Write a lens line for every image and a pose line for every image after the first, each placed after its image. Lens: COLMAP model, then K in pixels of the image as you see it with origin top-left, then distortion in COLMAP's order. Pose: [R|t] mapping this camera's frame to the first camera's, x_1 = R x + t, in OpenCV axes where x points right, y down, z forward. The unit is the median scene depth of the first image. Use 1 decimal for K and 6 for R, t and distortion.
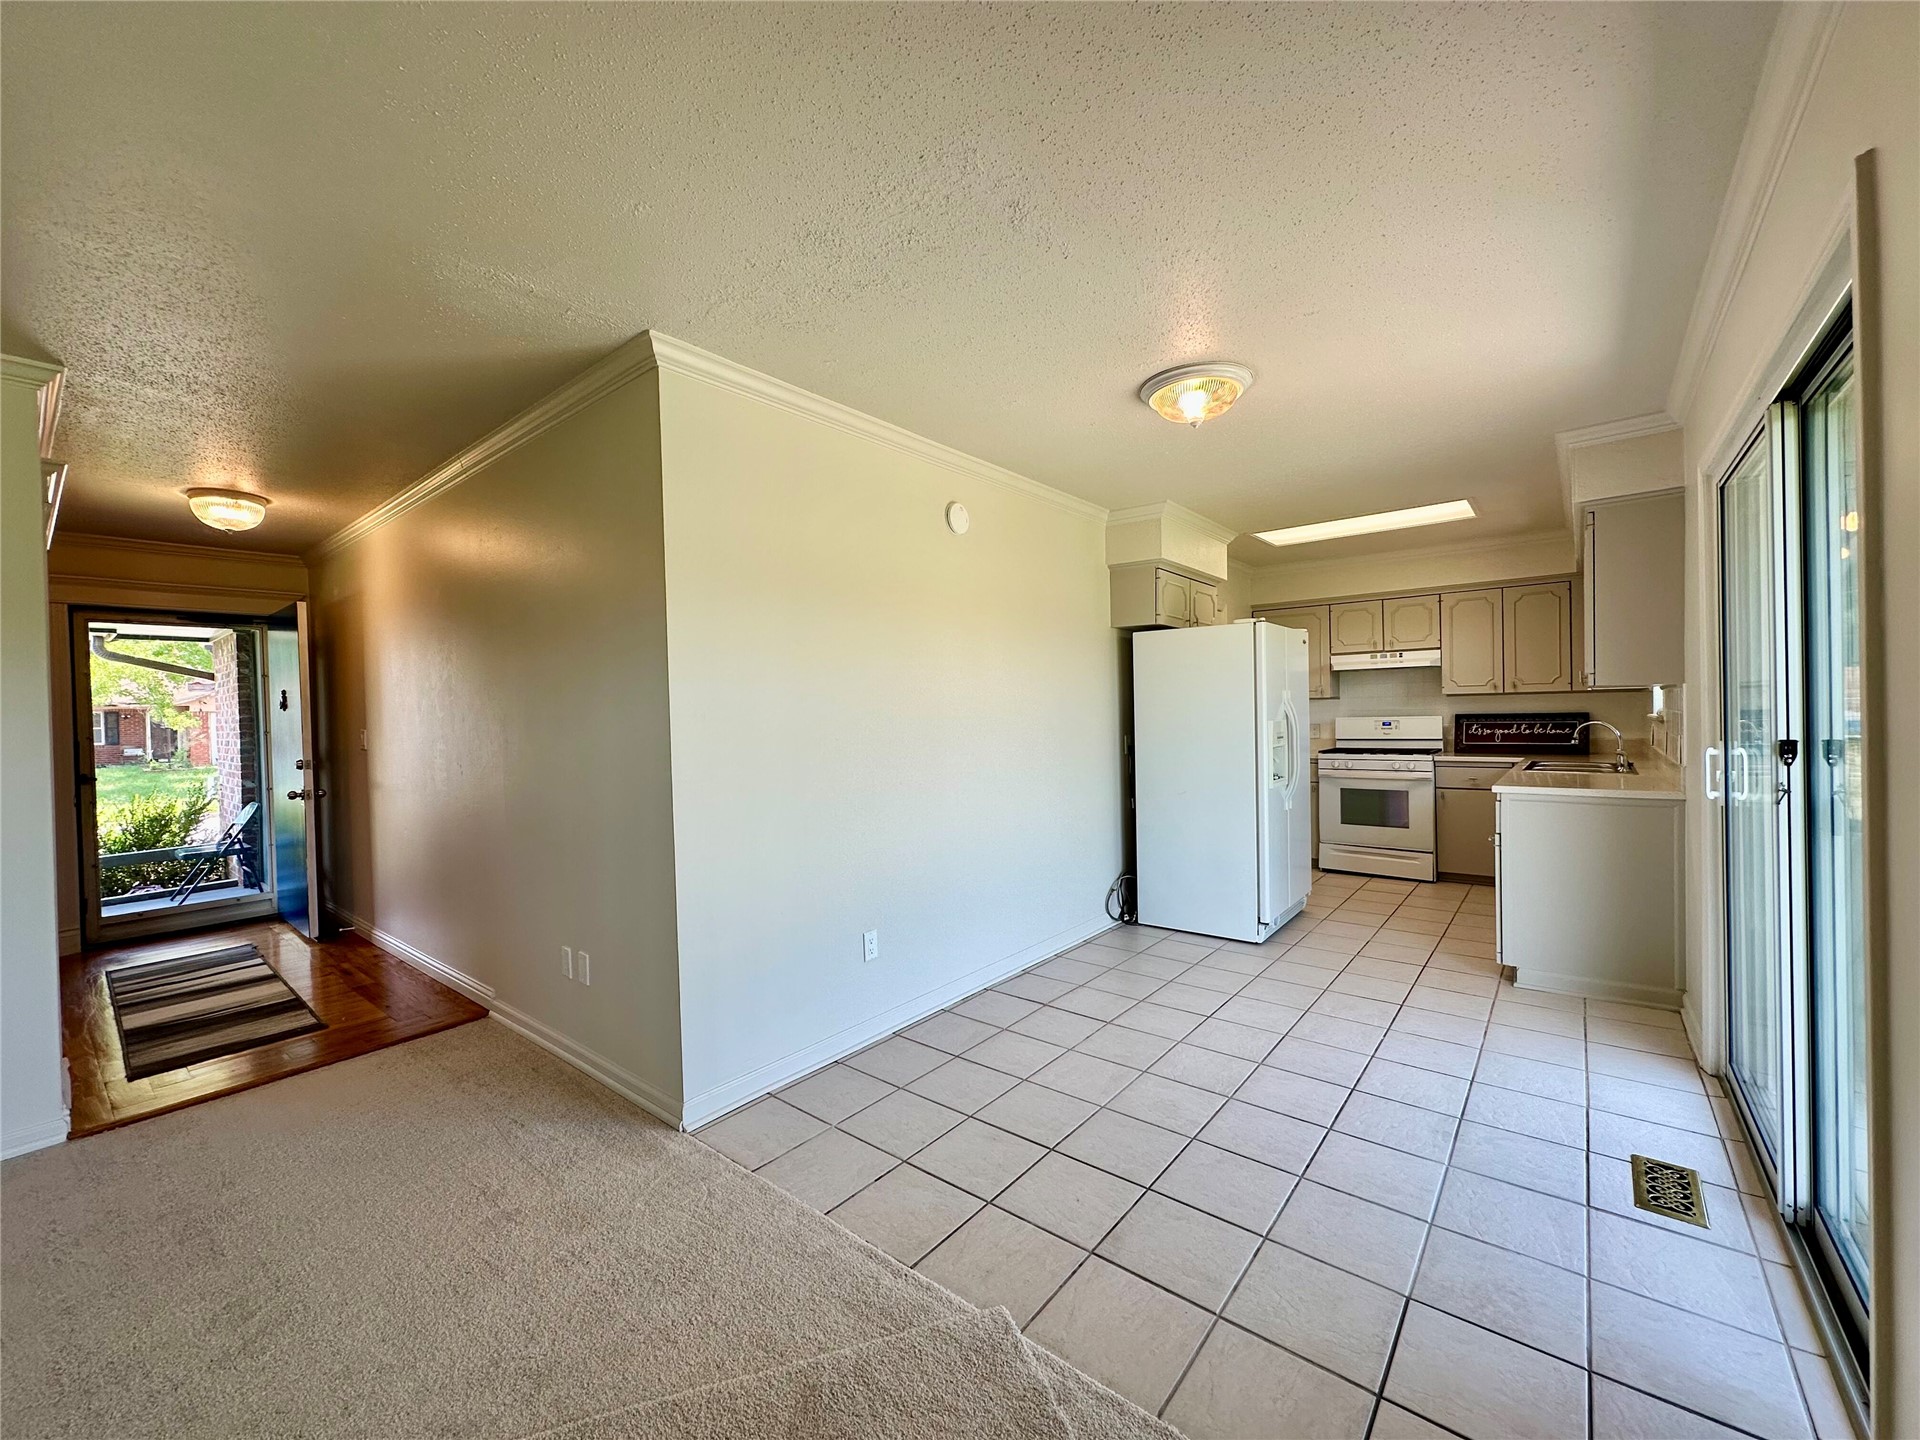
lens RADIAL K [[767.6, 0, 960.0], [0, 767.6, 720.0], [0, 0, 1]] dist [-0.001270, -0.000062]
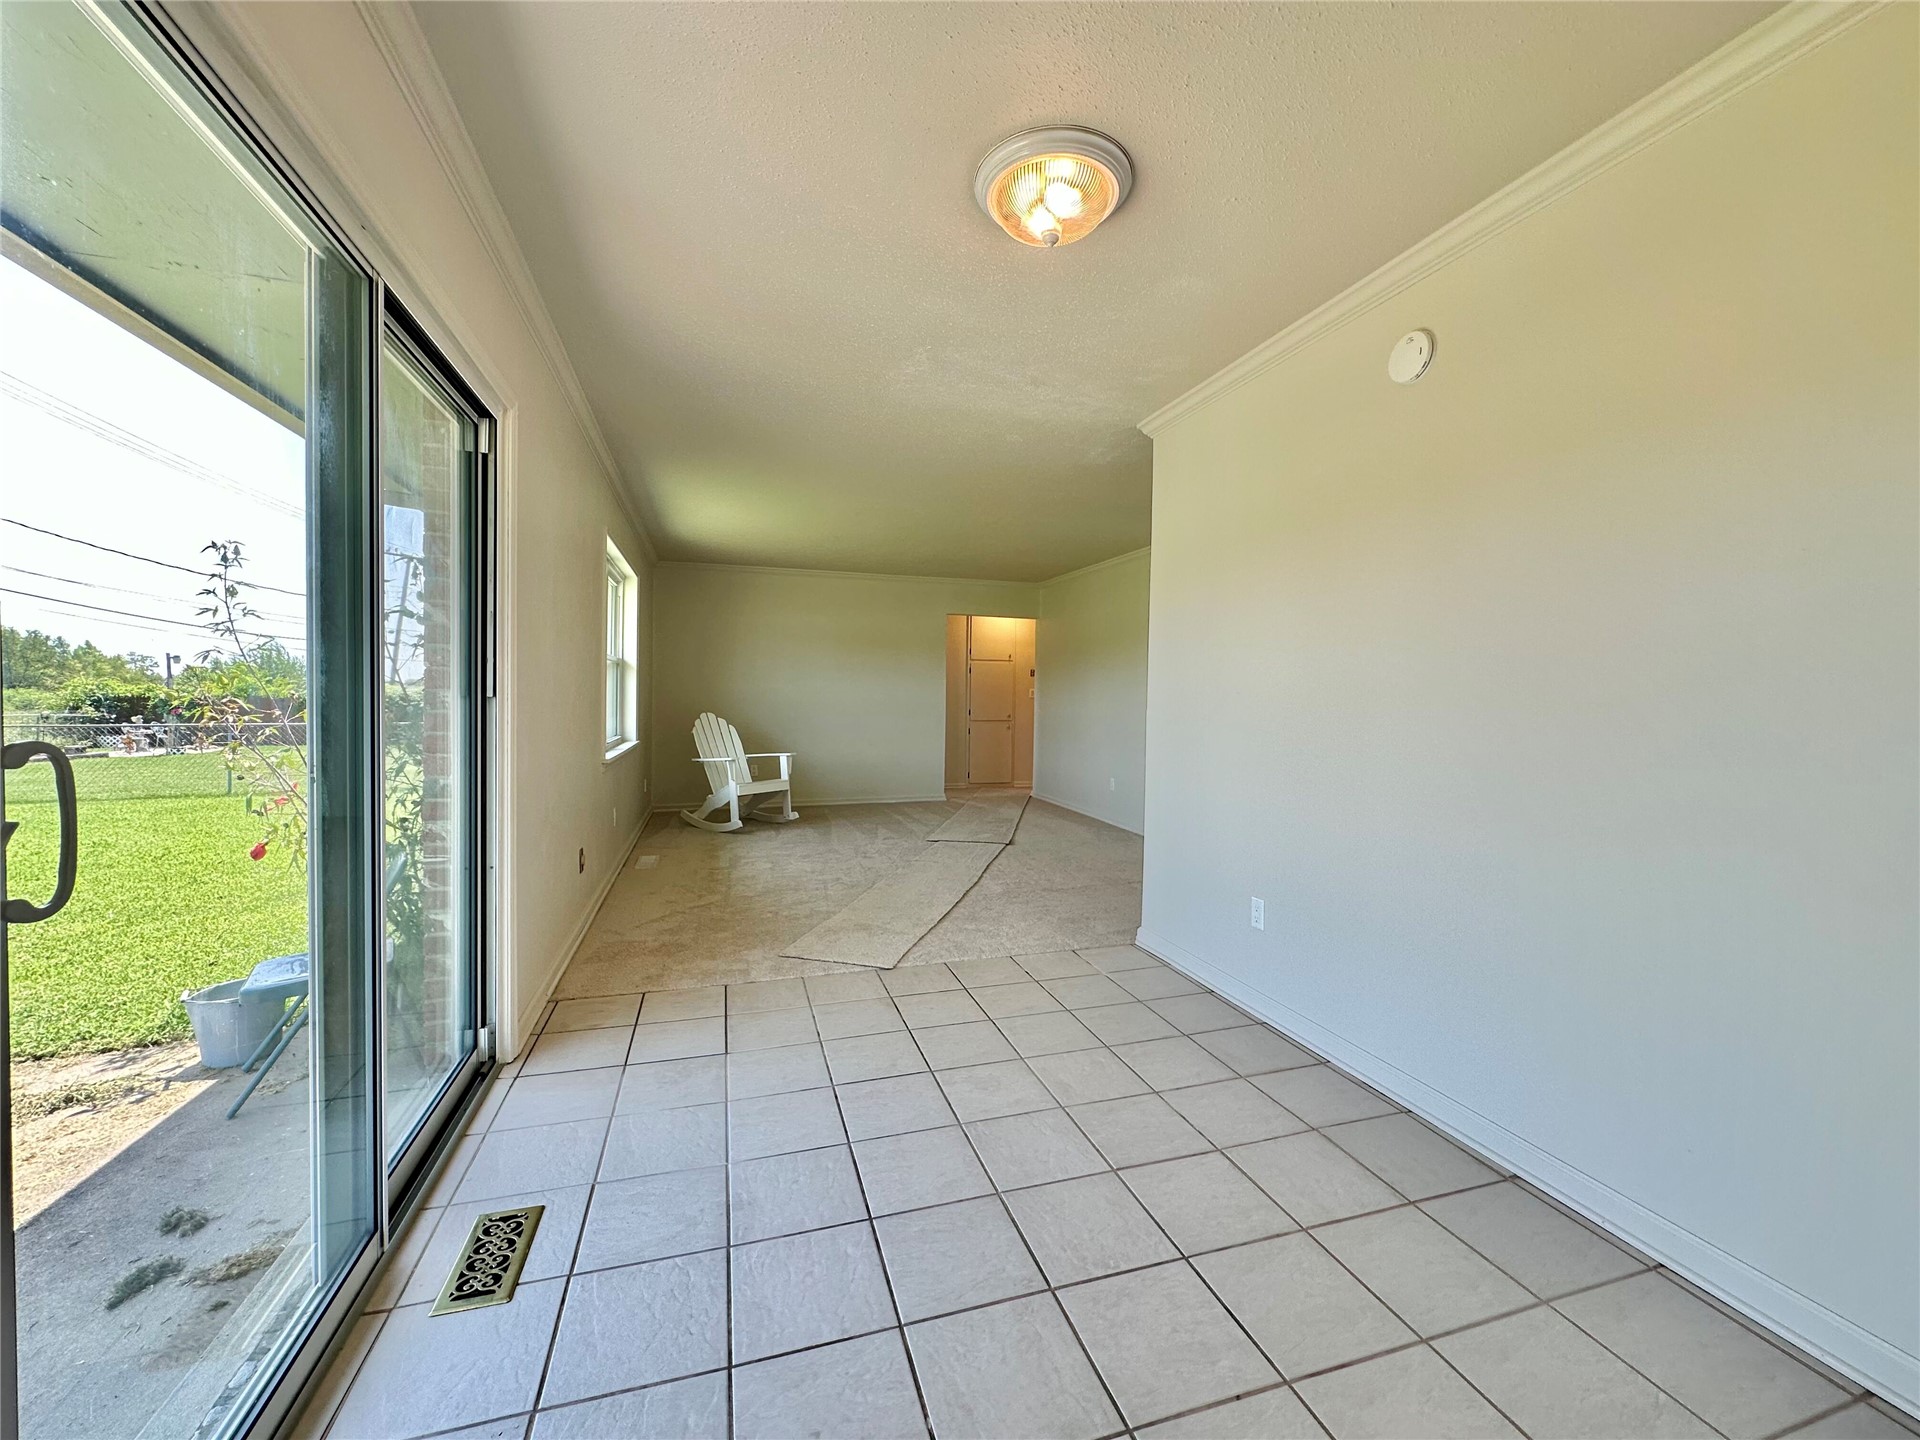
lens RADIAL K [[767.6, 0, 960.0], [0, 767.6, 720.0], [0, 0, 1]] dist [-0.001270, -0.000062]
pose [[-0.556796, 0.043598, -0.829504, 0.473105], [-0.007540, 0.998315, 0.057531, 0.003089], [0.830615, 0.038287, -0.555529, 0.668228]]
